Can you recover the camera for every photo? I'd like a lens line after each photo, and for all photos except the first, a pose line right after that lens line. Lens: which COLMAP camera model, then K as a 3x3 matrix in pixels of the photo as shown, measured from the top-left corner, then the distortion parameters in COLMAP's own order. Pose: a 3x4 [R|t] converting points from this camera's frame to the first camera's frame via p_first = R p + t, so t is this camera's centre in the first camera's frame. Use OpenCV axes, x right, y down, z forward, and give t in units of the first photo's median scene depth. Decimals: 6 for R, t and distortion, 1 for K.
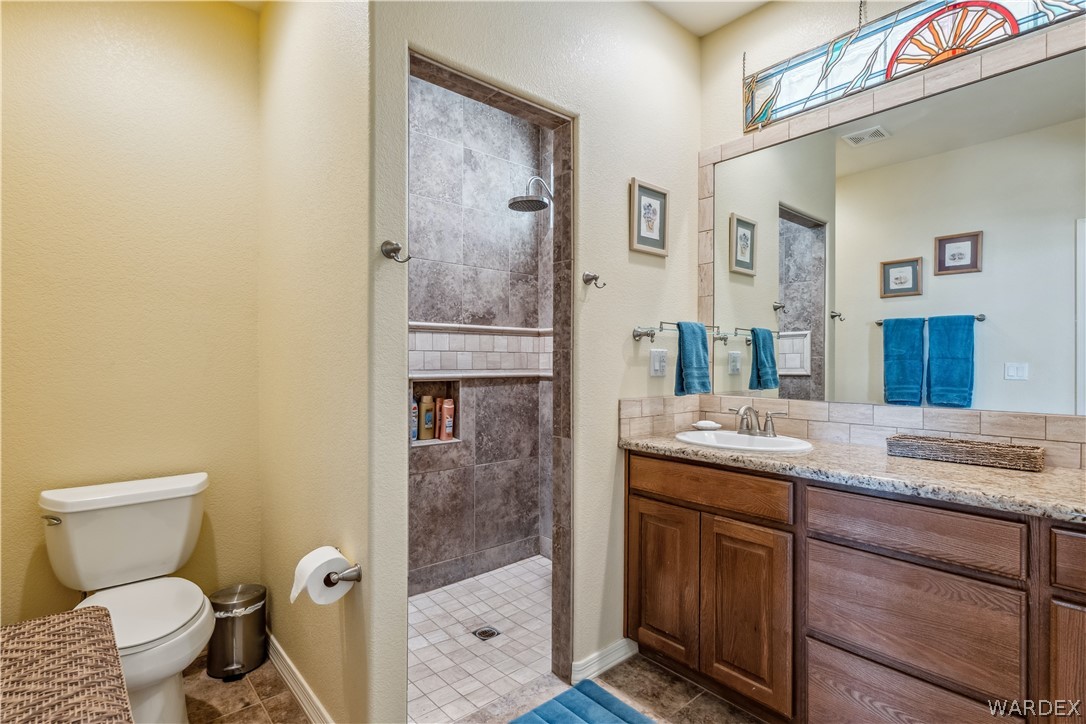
lens RADIAL K [[516.5, 0, 576.7], [0, 516.5, 363.3], [0, 0, 1]] dist [0.003795, -0.002113]
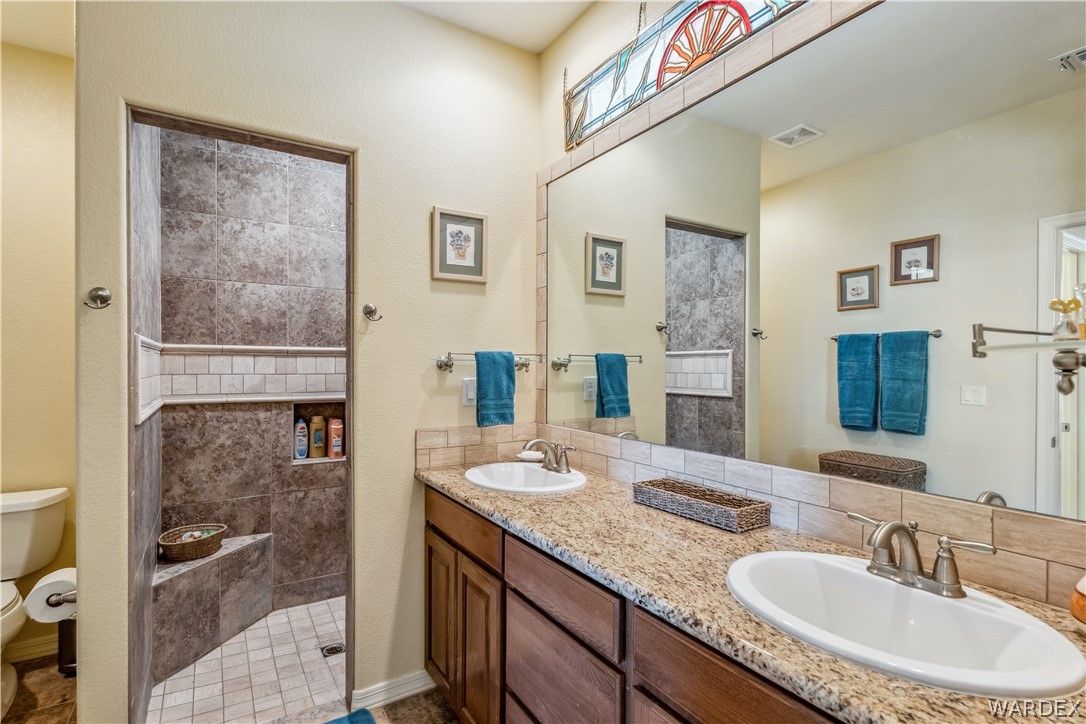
lens RADIAL K [[516.5, 0, 567.7], [0, 516.5, 368.5], [0, 0, 1]] dist [0.003795, -0.002113]
pose [[0.987321, 0.002236, -0.158719, 0.399775], [-0.002104, 0.999997, 0.001003, -0.037984], [0.158721, -0.000657, 0.987323, 0.046576]]
